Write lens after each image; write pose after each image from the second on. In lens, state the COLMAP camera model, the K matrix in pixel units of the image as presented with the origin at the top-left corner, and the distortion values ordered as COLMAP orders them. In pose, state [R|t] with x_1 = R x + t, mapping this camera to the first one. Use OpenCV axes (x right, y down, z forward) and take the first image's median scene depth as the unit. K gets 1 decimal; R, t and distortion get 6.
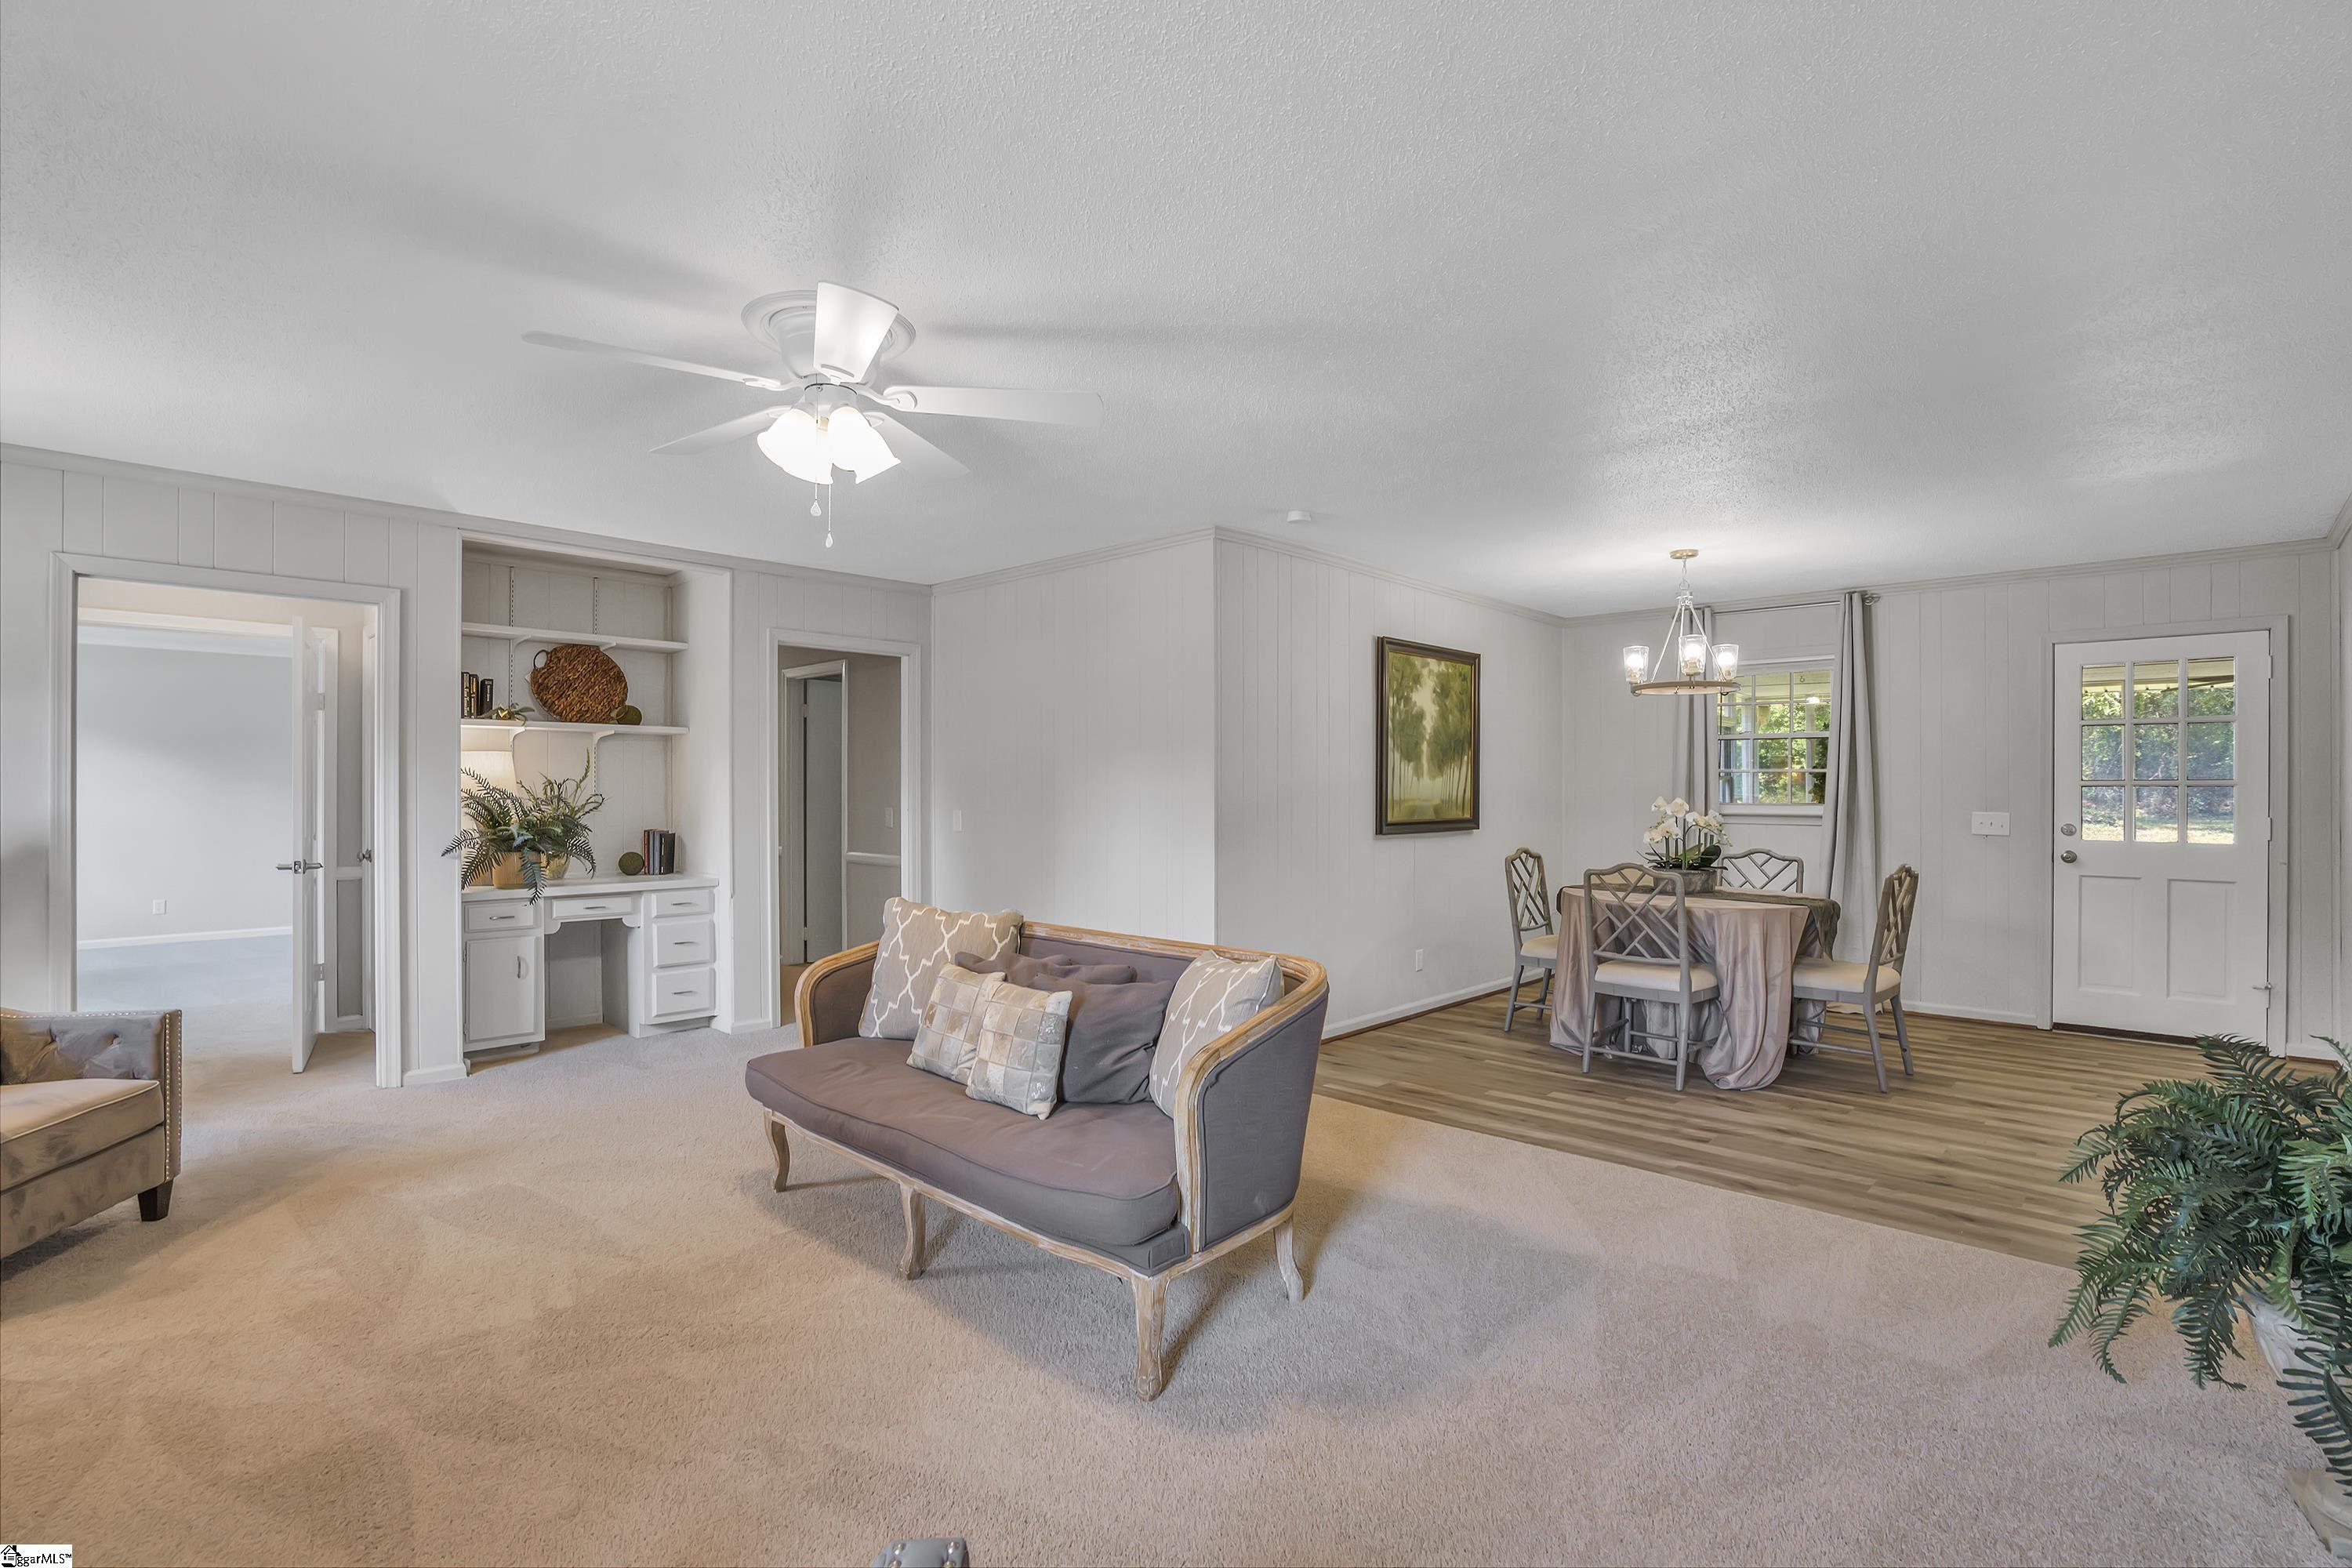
lens RADIAL K [[1085.2, 0, 1176.0], [0, 1085.2, 784.0], [0, 0, 1]] dist [-0.059694, 0.025411]
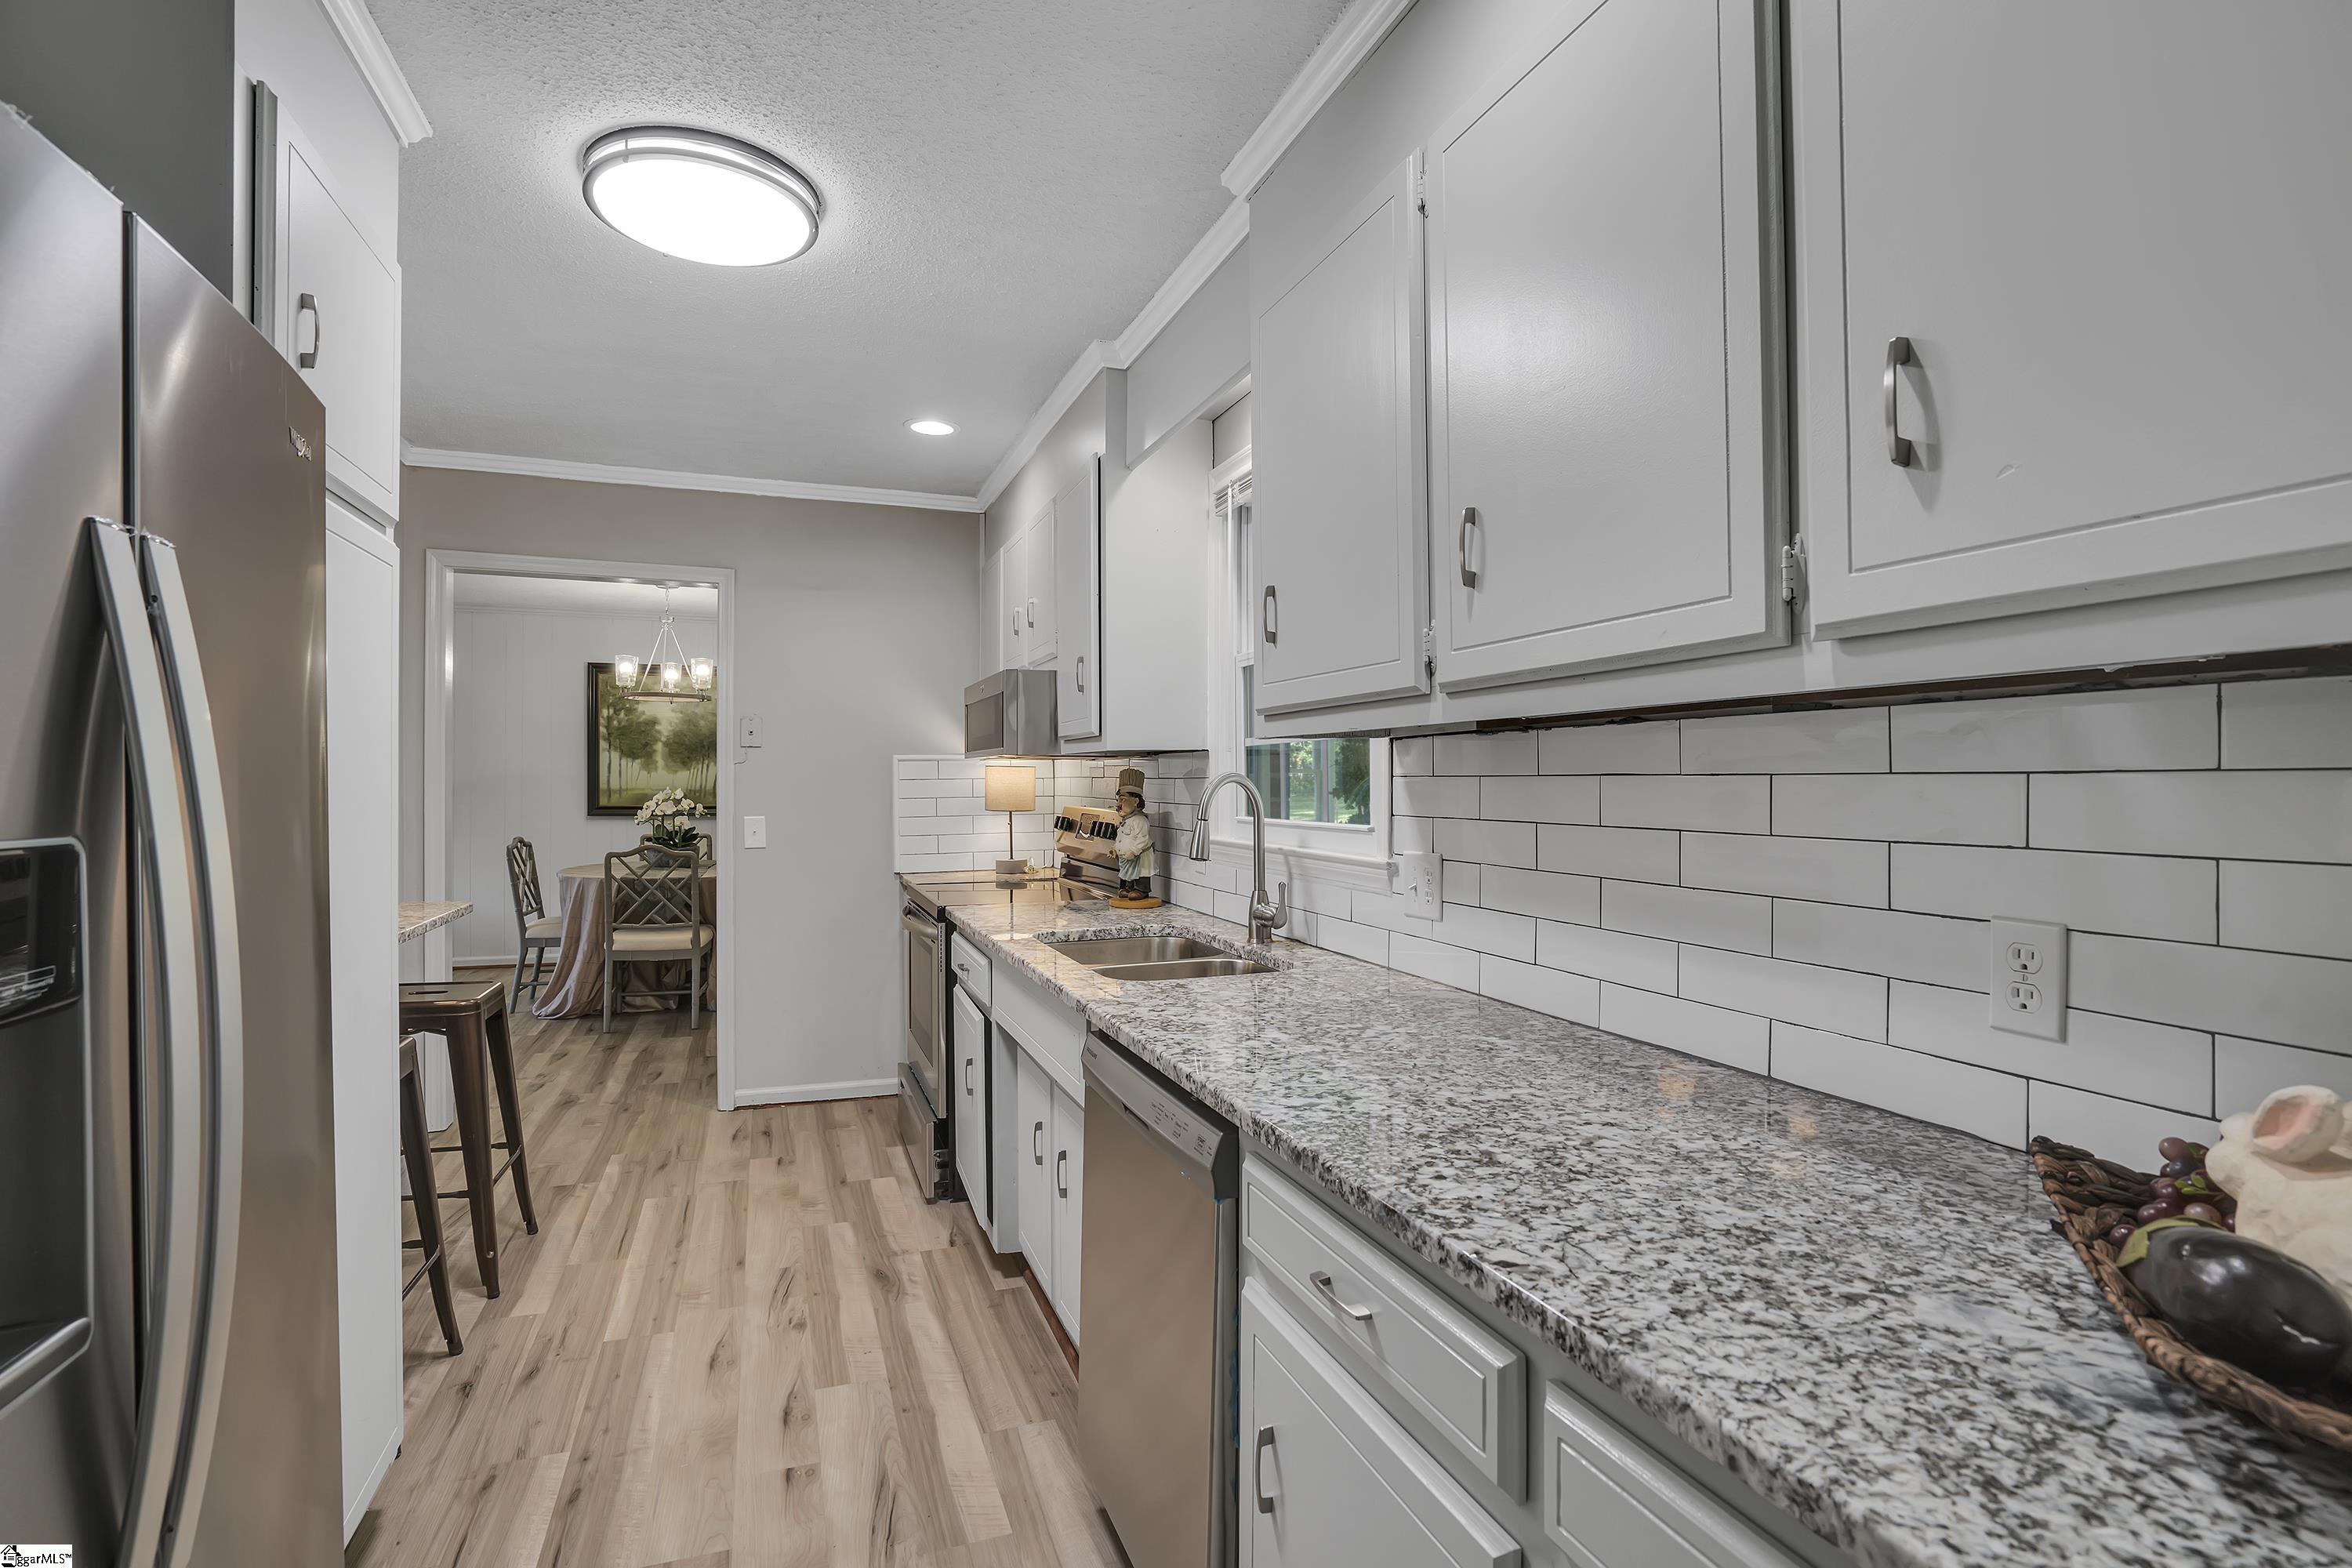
lens RADIAL K [[1085.2, 0, 1176.0], [0, 1085.2, 784.0], [0, 0, 1]] dist [-0.059694, 0.025411]
pose [[0.904068, 0.003284, -0.427375, 1.694214], [0.000178, 0.999968, 0.008060, -0.001805], [0.427388, -0.007363, 0.904038, 0.178024]]
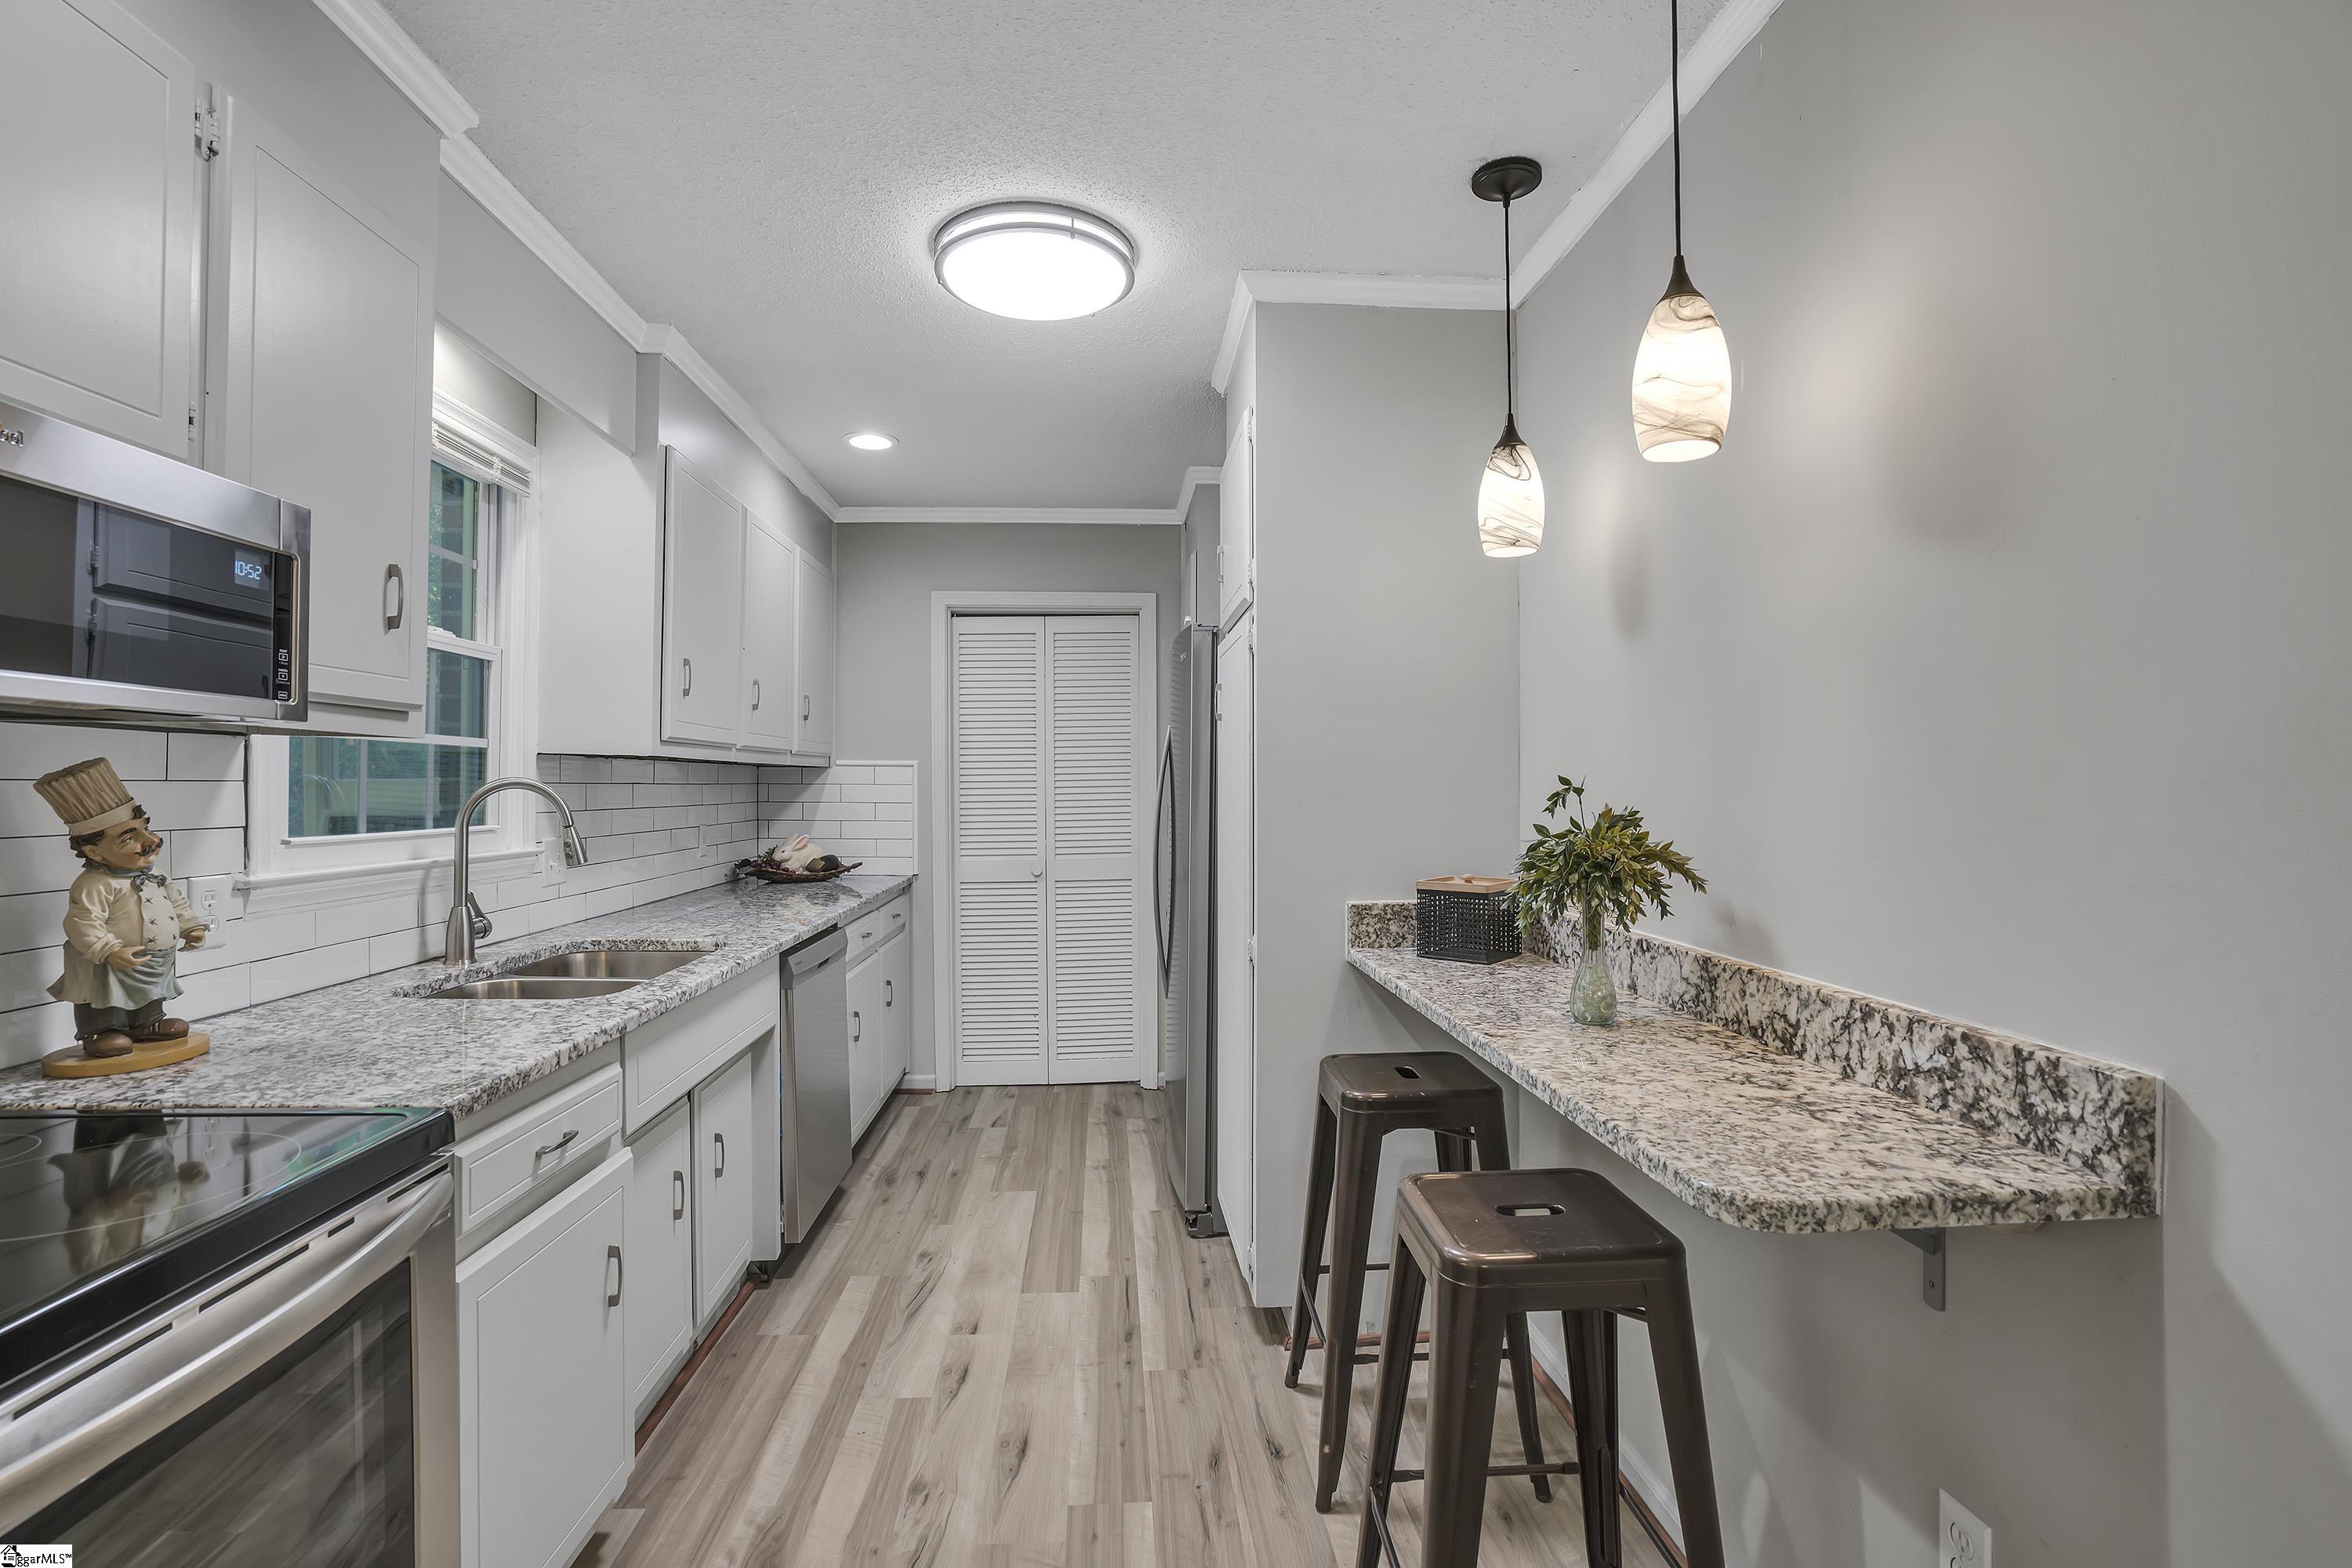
lens RADIAL K [[1085.2, 0, 1176.0], [0, 1085.2, 784.0], [0, 0, 1]] dist [-0.059694, 0.025411]
pose [[-0.740708, 0.002935, 0.671820, 0.941241], [-0.003025, 0.999966, -0.007703, 0.002438], [-0.671820, -0.007738, -0.740674, 0.820093]]
